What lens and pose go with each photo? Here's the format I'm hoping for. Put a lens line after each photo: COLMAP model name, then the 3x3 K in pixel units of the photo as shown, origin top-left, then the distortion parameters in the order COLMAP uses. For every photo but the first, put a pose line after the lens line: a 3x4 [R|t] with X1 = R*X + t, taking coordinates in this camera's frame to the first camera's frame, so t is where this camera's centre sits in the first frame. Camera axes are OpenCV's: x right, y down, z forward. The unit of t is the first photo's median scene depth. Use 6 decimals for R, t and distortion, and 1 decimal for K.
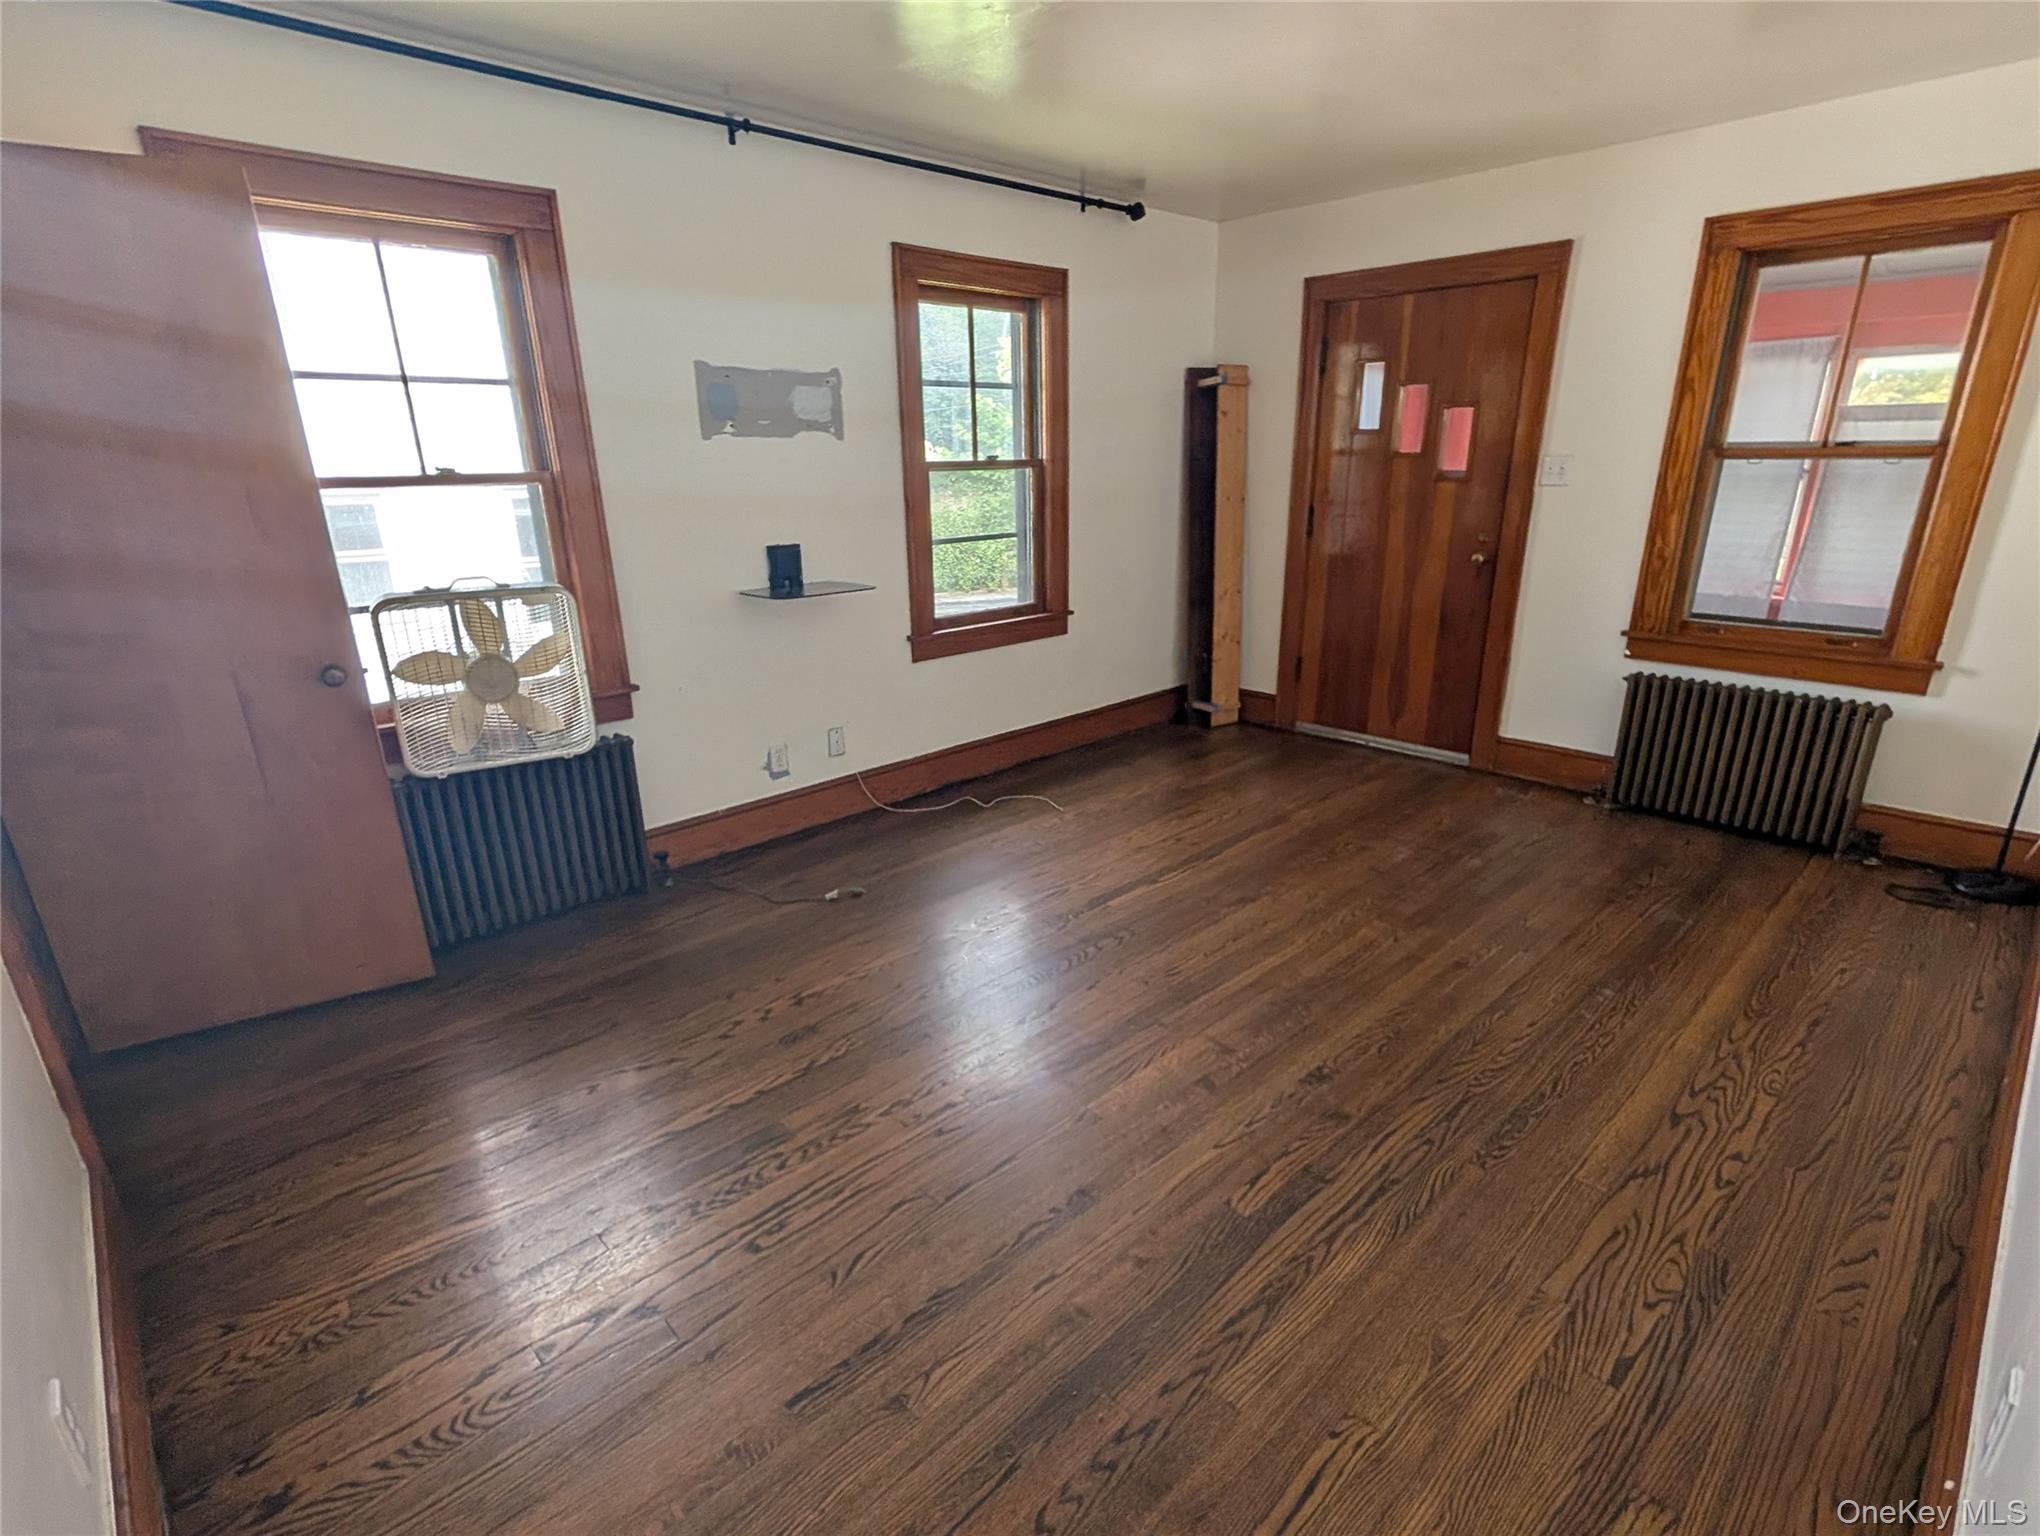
lens RADIAL K [[959.5, 0, 1020.0], [0, 959.5, 768.0], [0, 0, 1]] dist [-0.000124, 0.000006]
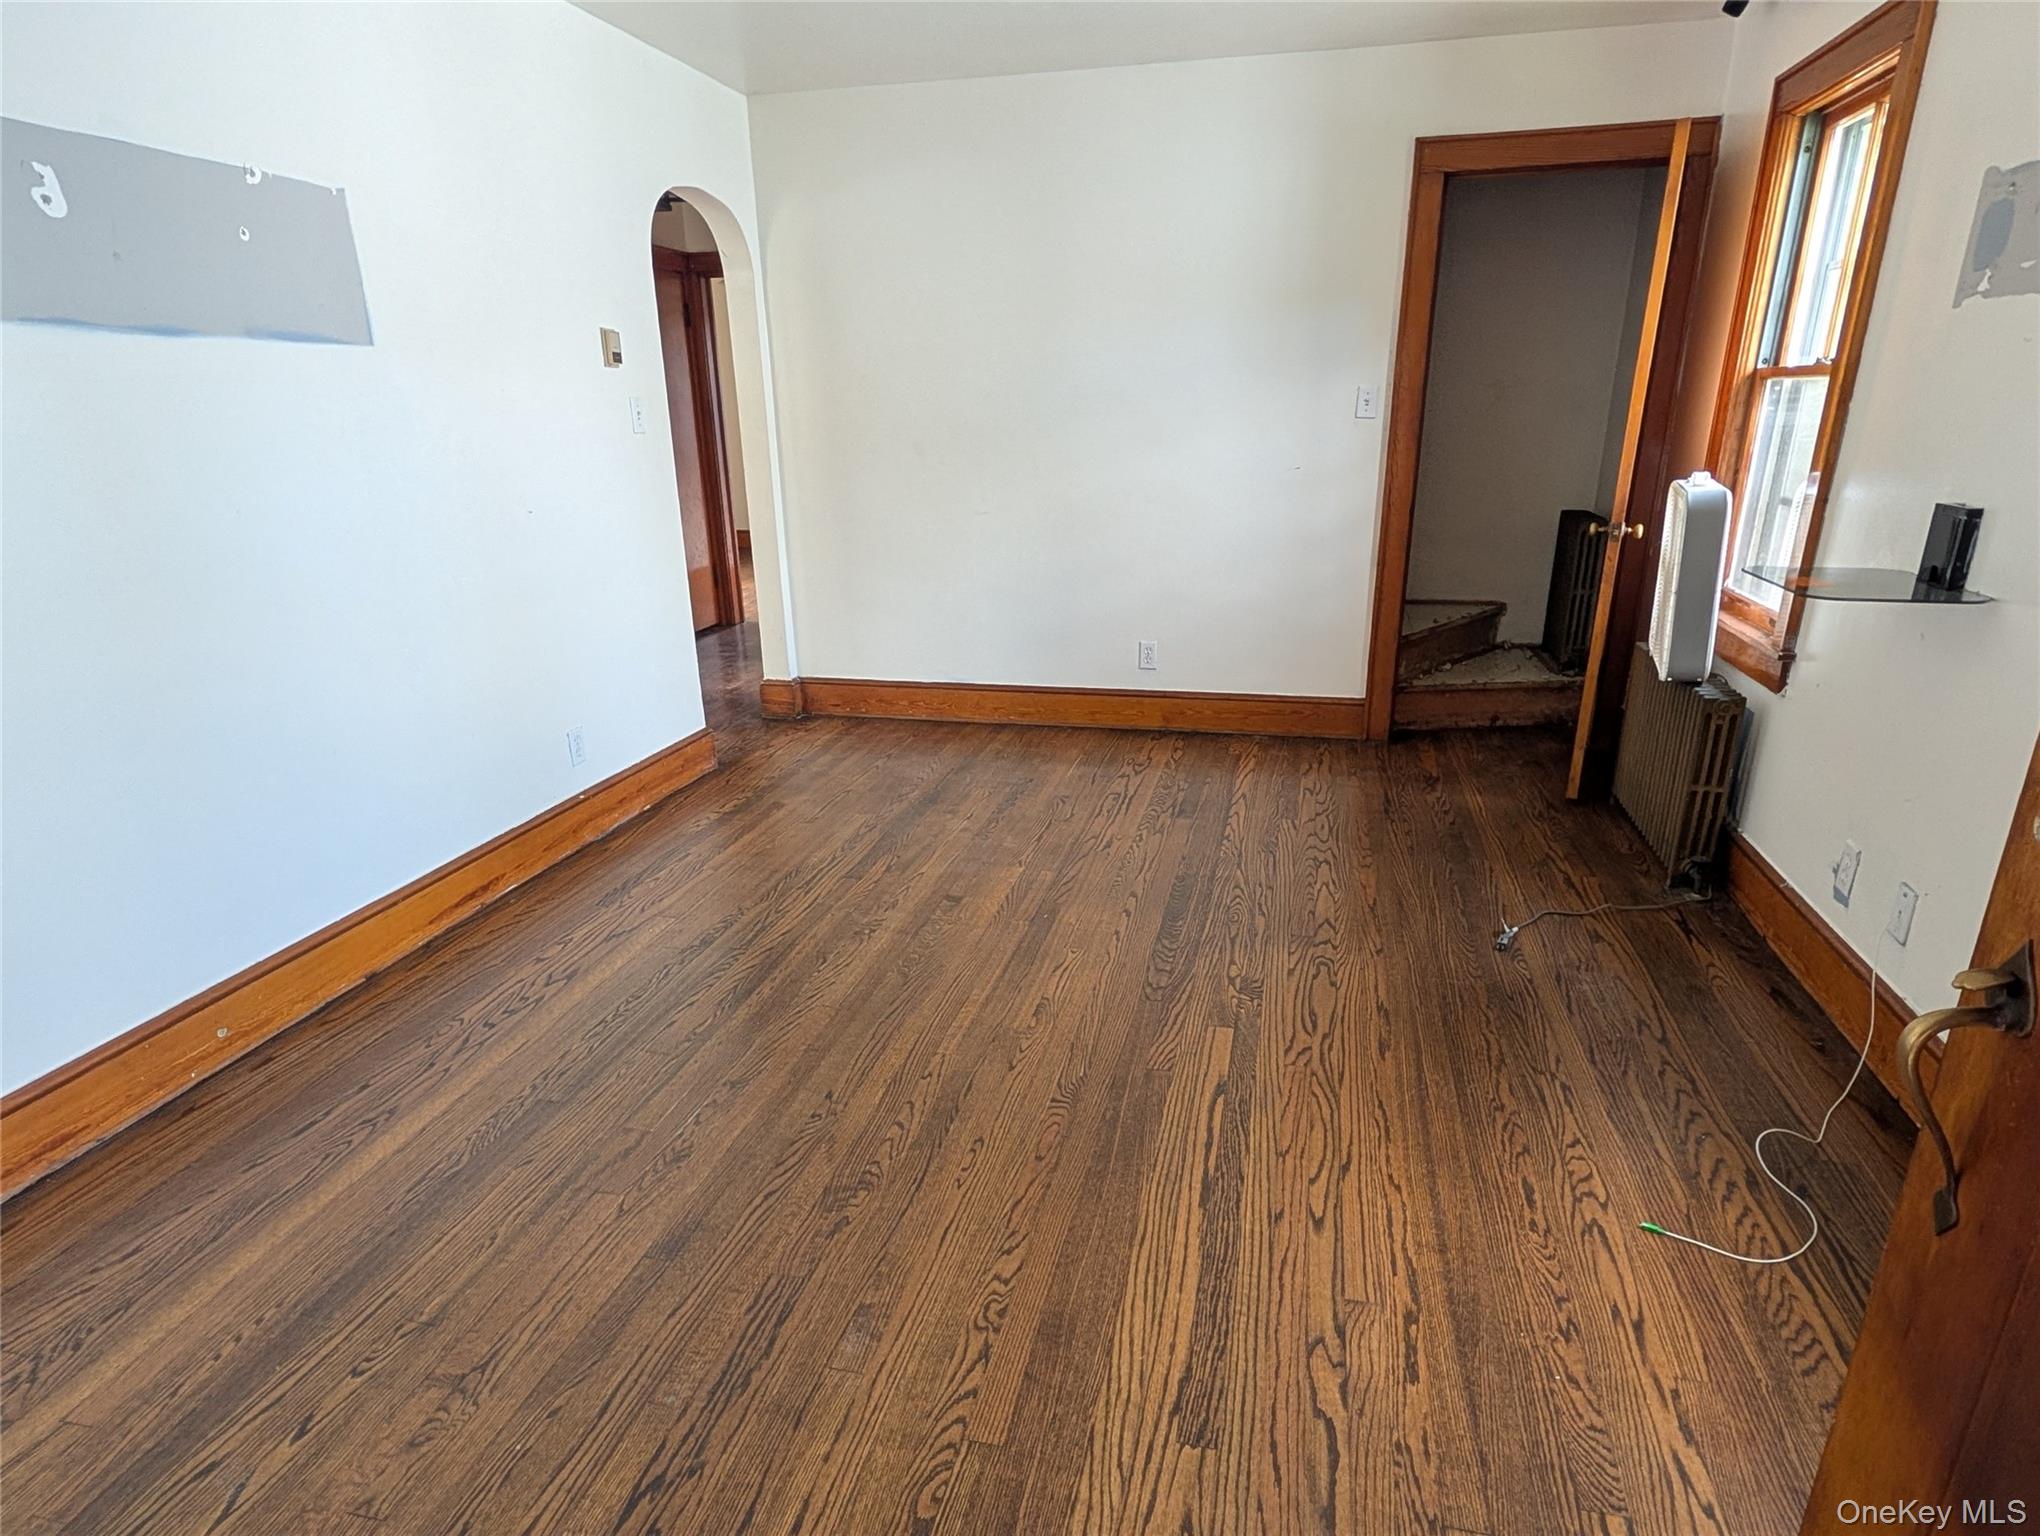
lens RADIAL K [[1162.5, 0, 1022.6], [0, 1162.5, 800.5], [0, 0, 1]] dist [-0.000473, -0.000557]
pose [[-0.838808, 0.198611, -0.506906, 0.715260], [-0.145219, 0.815726, 0.559912, -0.511312], [0.524702, 0.543272, -0.655396, 1.651839]]
